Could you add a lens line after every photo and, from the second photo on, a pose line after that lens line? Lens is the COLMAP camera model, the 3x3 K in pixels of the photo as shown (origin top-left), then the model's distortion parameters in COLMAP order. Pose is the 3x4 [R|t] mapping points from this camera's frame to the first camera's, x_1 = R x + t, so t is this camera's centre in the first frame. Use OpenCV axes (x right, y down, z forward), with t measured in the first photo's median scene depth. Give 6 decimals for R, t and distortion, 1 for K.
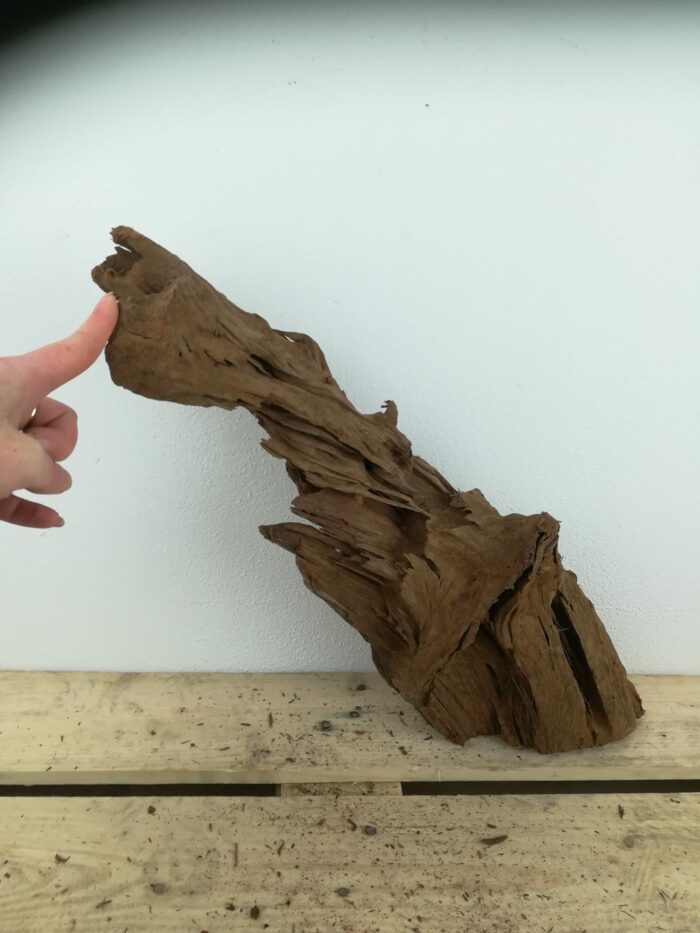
lens RADIAL K [[733.7, 0, 350.0], [0, 733.7, 456.0], [0, 0, 1]] dist [0.037946, -0.054439]
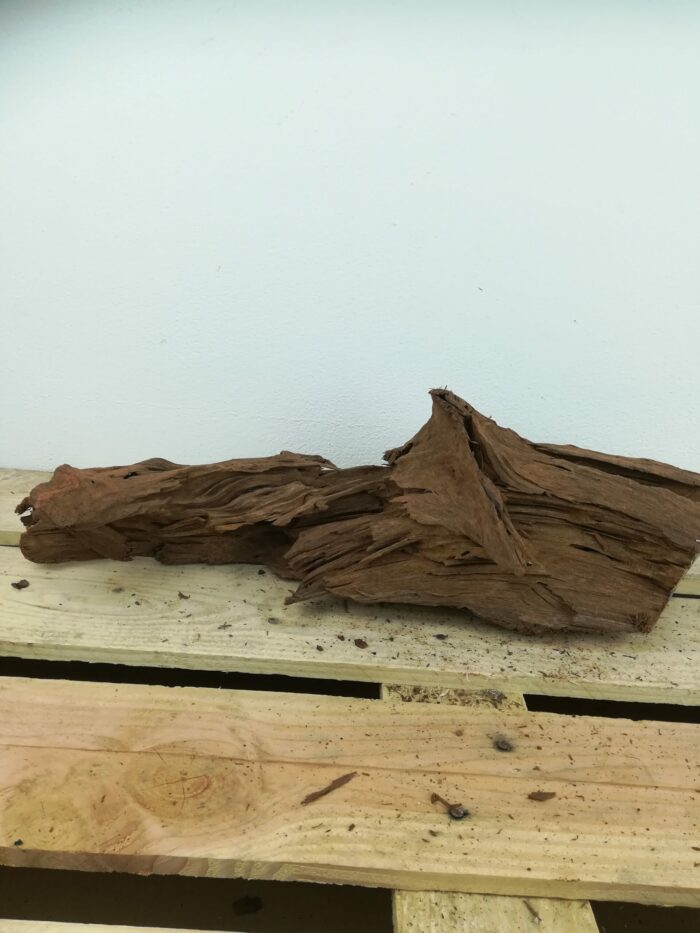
lens RADIAL K [[733.7, 0, 350.1], [0, 733.7, 457.7], [0, 0, 1]] dist [0.037946, -0.054439]
pose [[0.997518, 0.049495, -0.050087, -0.085930], [-0.049485, 0.998774, 0.001436, 0.282252], [0.050096, 0.001046, 0.998744, -0.067552]]
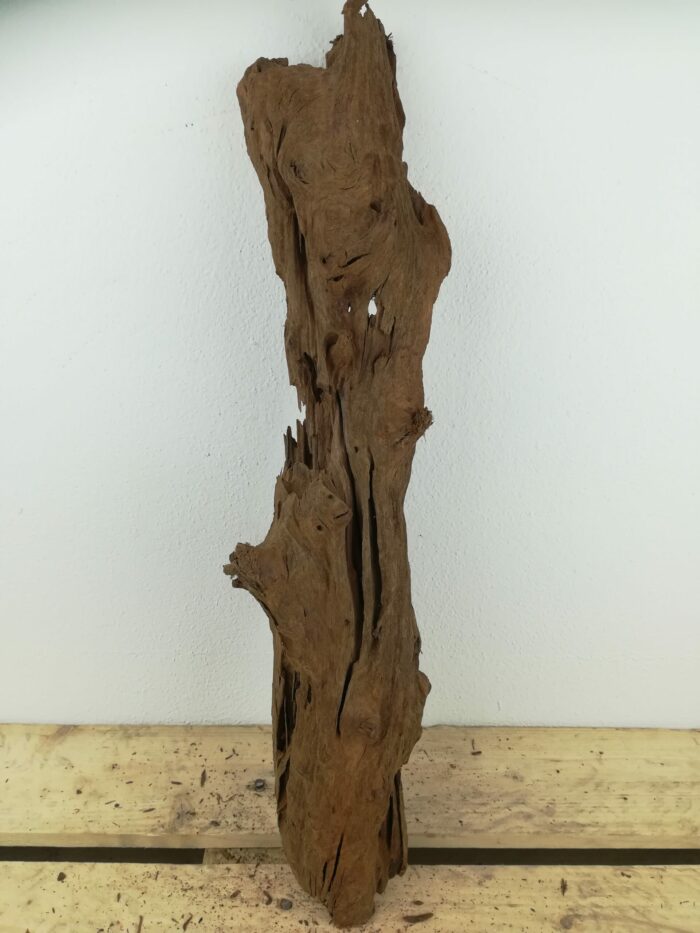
lens RADIAL K [[733.7, 0, 355.6], [0, 733.7, 462.2], [0, 0, 1]] dist [0.037946, -0.054439]
pose [[0.997964, -0.016011, -0.061731, 0.168968], [0.014880, 0.999714, -0.018730, -0.033293], [0.062013, 0.017774, 0.997917, 0.054046]]
